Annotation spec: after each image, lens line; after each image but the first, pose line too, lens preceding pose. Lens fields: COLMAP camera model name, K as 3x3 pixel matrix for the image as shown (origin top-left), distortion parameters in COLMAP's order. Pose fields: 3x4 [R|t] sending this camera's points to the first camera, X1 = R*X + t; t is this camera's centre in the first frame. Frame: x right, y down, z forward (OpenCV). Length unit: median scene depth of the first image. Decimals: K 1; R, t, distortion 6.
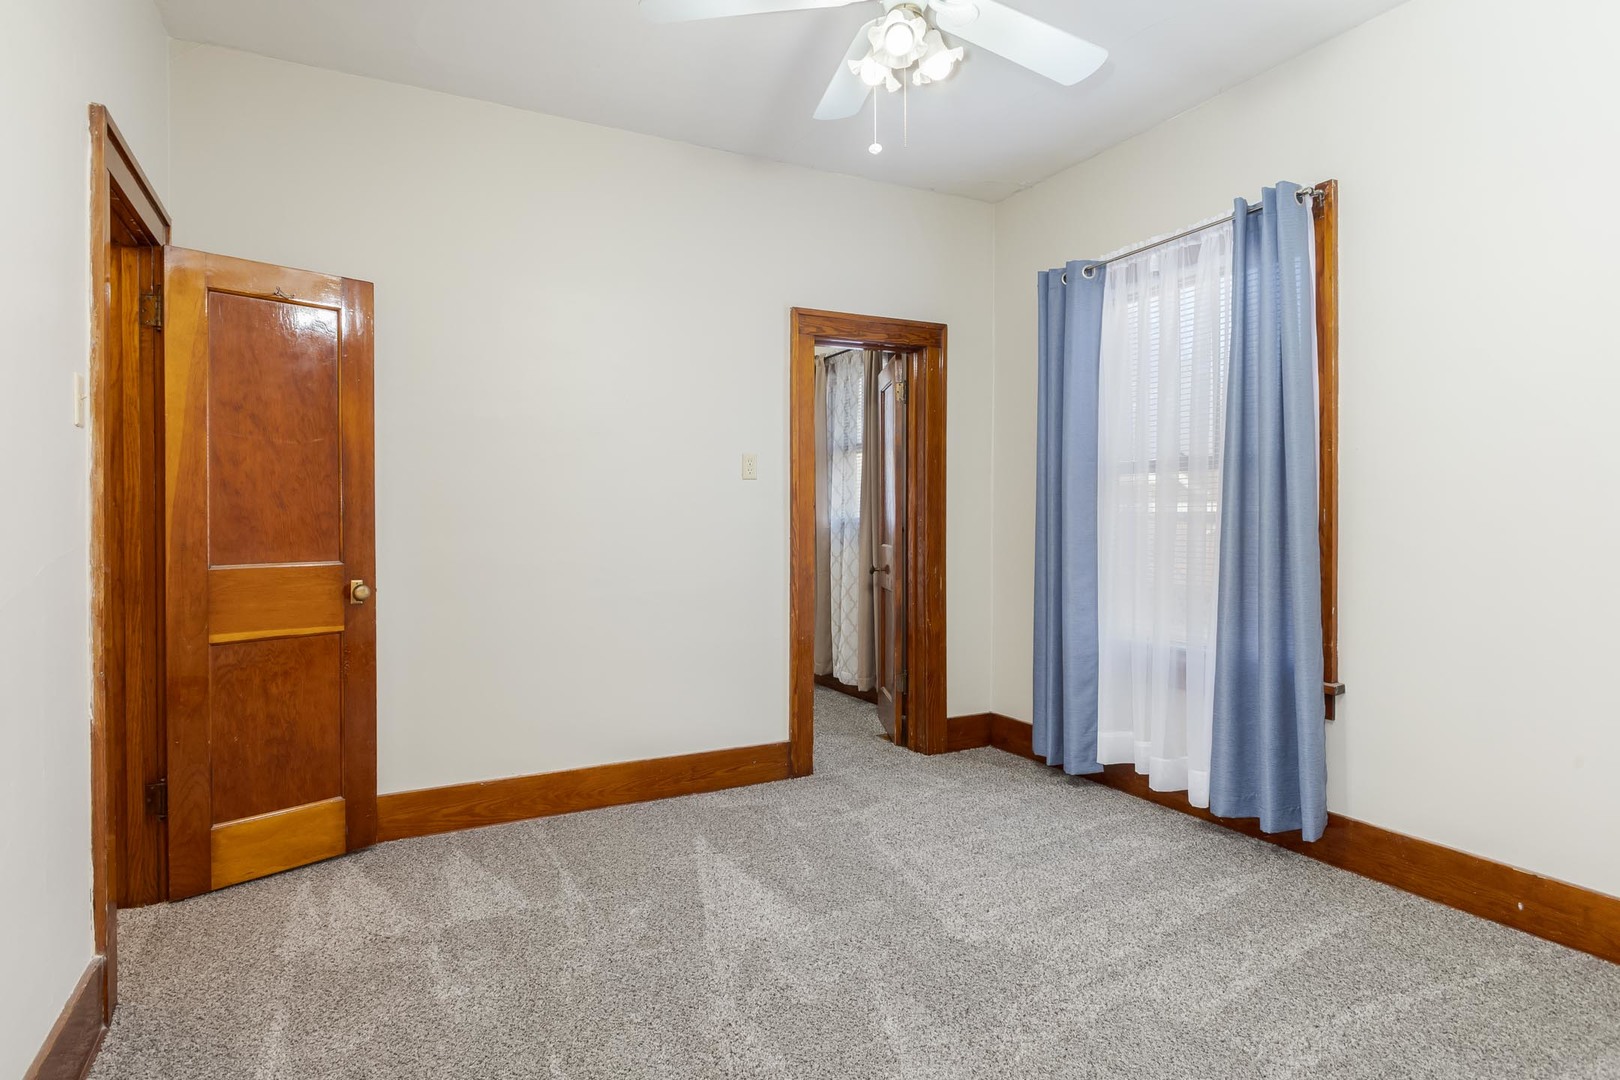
lens RADIAL K [[887.3, 0, 808.5], [0, 887.3, 527.0], [0, 0, 1]] dist [0.035072, 0.000204]
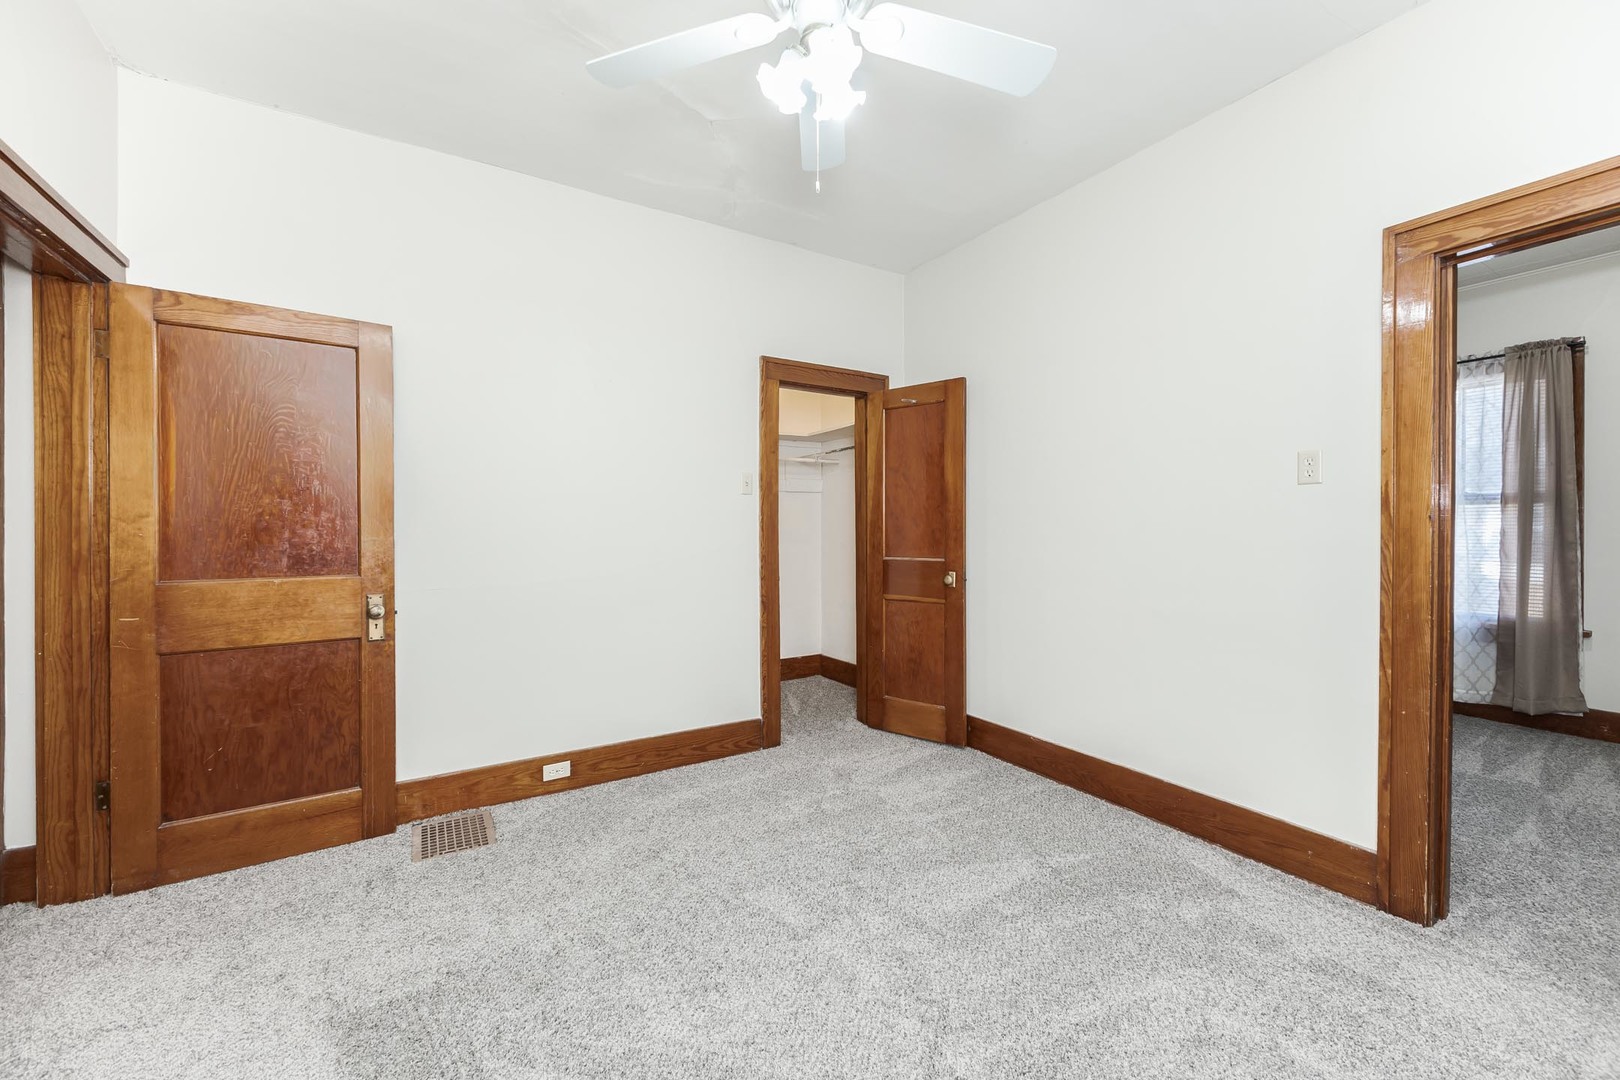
lens RADIAL K [[649.1, 0, 802.9], [0, 649.1, 534.9], [0, 0, 1]] dist [0.019780, -0.000031]
pose [[0.062983, 0.009516, -0.997969, 0.645846], [-0.009943, 0.999911, 0.008907, -0.012991], [0.997965, 0.009362, 0.063072, 0.713156]]
